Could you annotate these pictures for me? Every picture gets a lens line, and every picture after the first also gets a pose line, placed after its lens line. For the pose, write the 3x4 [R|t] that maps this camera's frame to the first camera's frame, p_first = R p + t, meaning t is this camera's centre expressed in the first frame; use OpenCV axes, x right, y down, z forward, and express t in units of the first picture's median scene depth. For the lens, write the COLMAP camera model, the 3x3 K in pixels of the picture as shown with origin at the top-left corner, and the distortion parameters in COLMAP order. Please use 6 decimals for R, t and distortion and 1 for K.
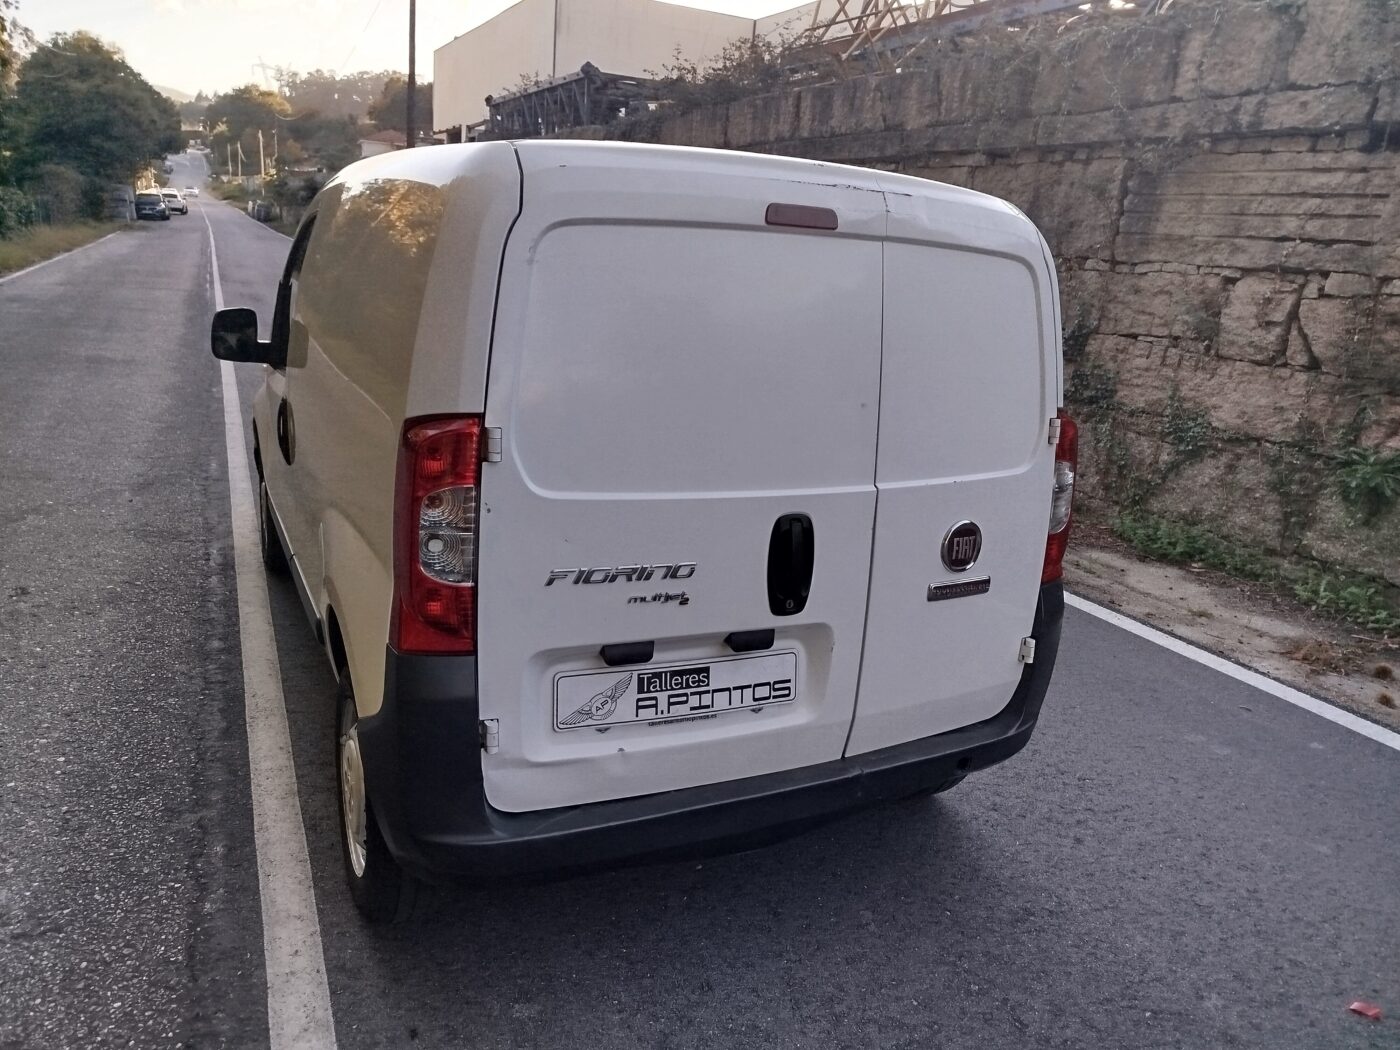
lens RADIAL K [[979.1, 0, 691.8], [0, 979.1, 524.2], [0, 0, 1]] dist [0.012613, -0.004124]
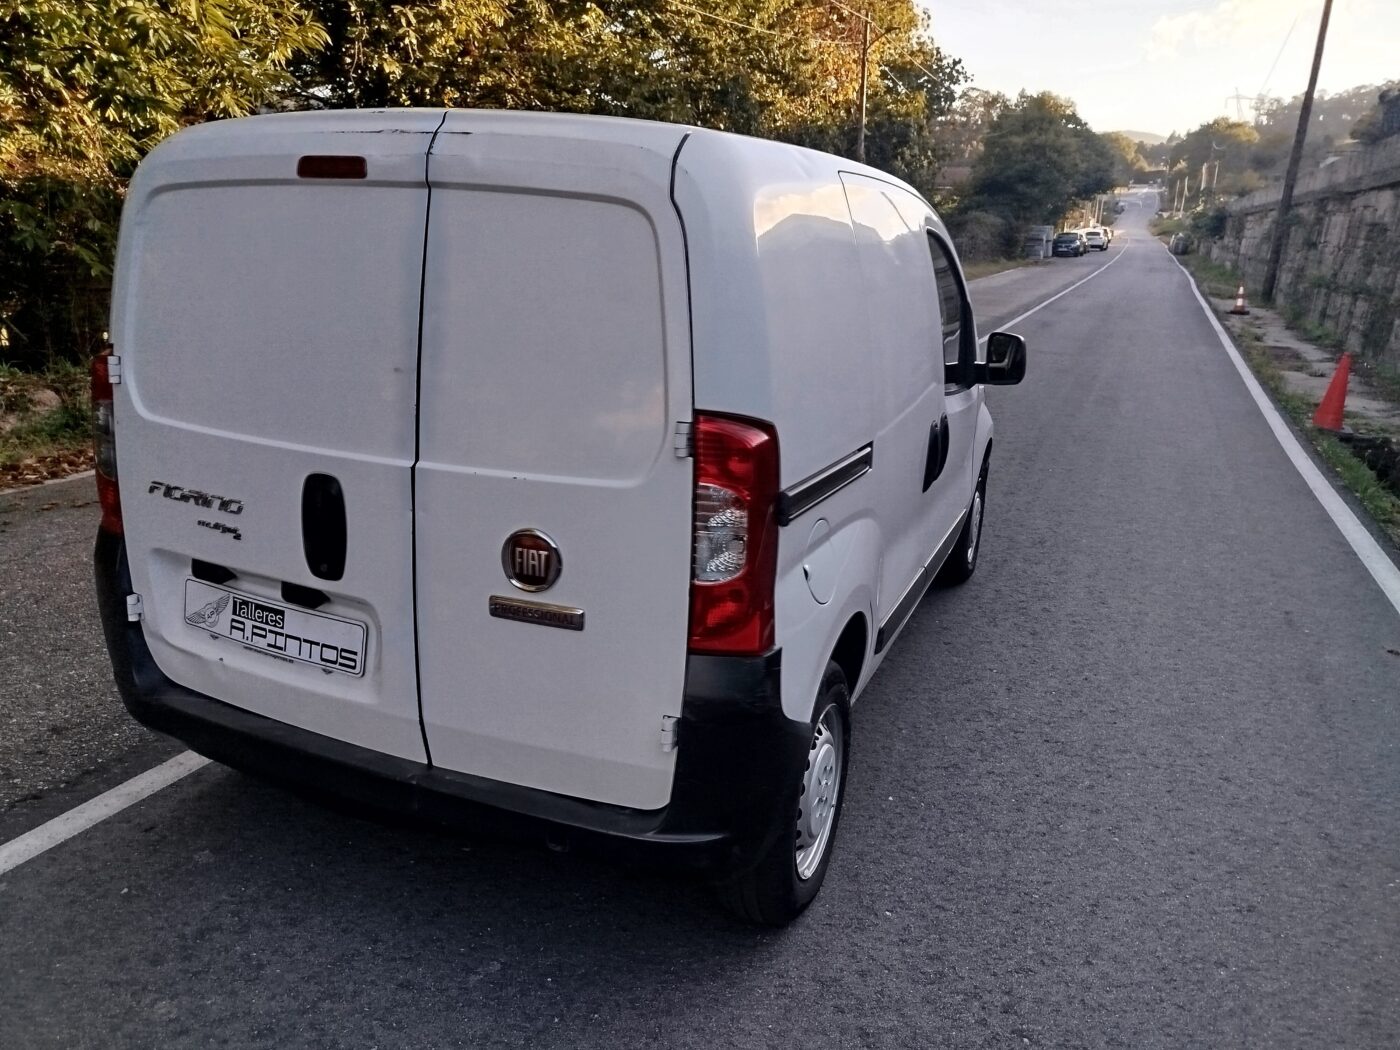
lens RADIAL K [[979.1, 0, 704.4], [0, 979.1, 519.8], [0, 0, 1]] dist [0.012613, -0.004124]
pose [[0.655874, 0.166702, -0.736233, 0.964569], [-0.194379, 0.979718, 0.048670, -0.077724], [0.729414, 0.111187, 0.674976, 0.559985]]
